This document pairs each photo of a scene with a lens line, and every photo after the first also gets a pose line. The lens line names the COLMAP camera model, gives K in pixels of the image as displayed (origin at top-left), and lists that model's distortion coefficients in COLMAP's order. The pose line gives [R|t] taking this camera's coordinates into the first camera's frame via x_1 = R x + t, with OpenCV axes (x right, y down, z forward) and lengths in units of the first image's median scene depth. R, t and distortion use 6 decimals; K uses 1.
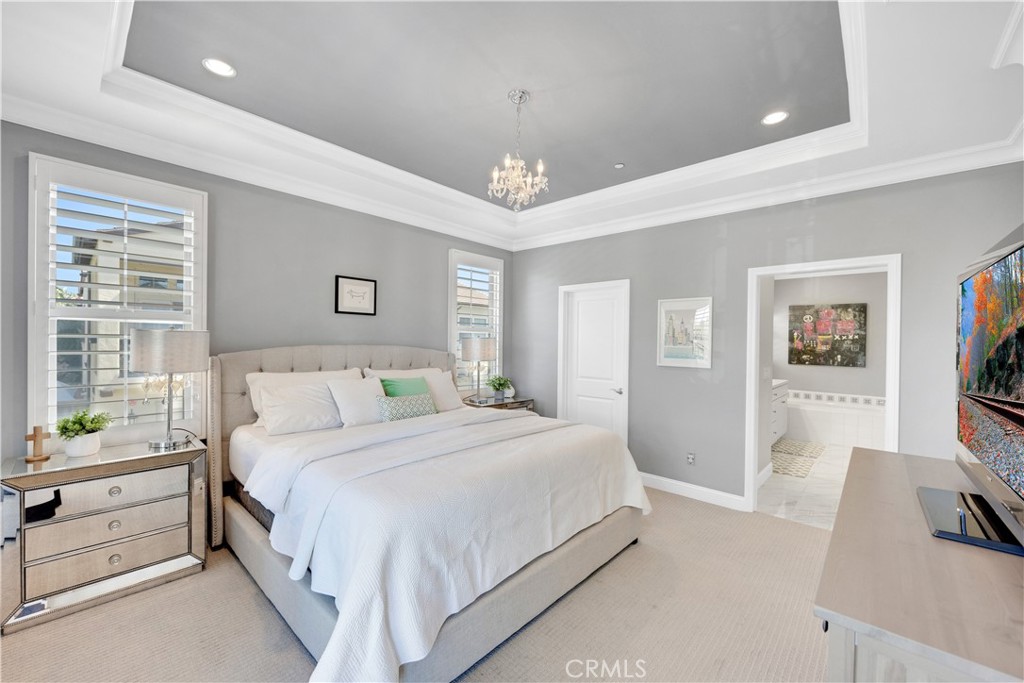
lens RADIAL K [[408.2, 0, 508.2], [0, 408.2, 347.5], [0, 0, 1]] dist [-0.004215, -0.000116]
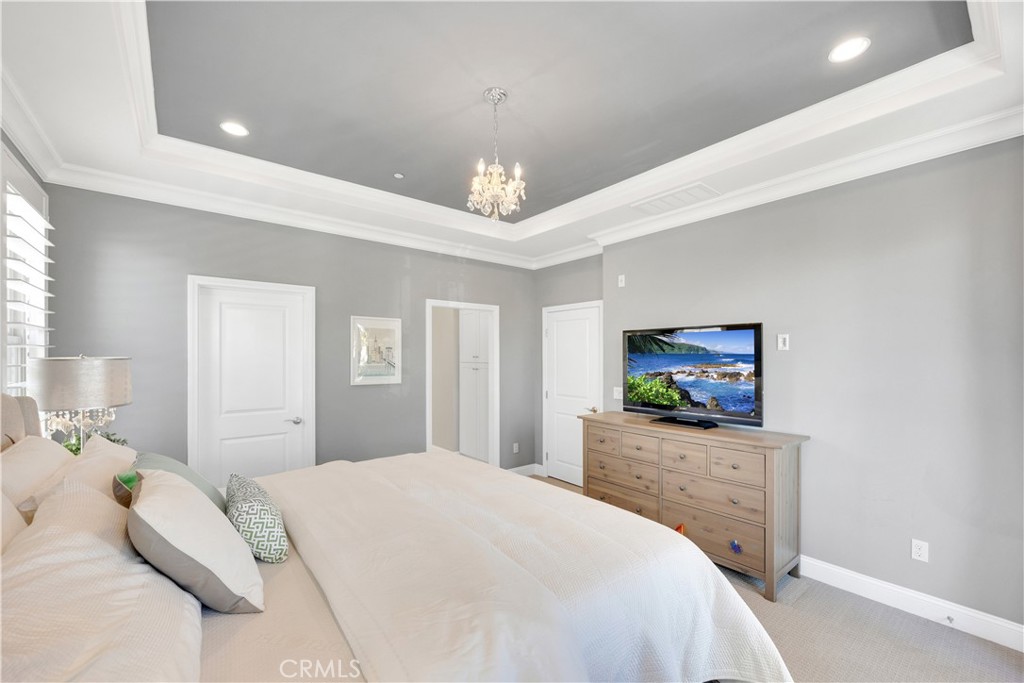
lens RADIAL K [[408.2, 0, 508.2], [0, 408.2, 347.5], [0, 0, 1]] dist [-0.004215, -0.000116]
pose [[0.162998, 0.010298, 0.986573, -0.548707], [0.019503, 0.999716, -0.013658, -0.025333], [-0.986434, 0.021468, 0.162751, 0.539386]]
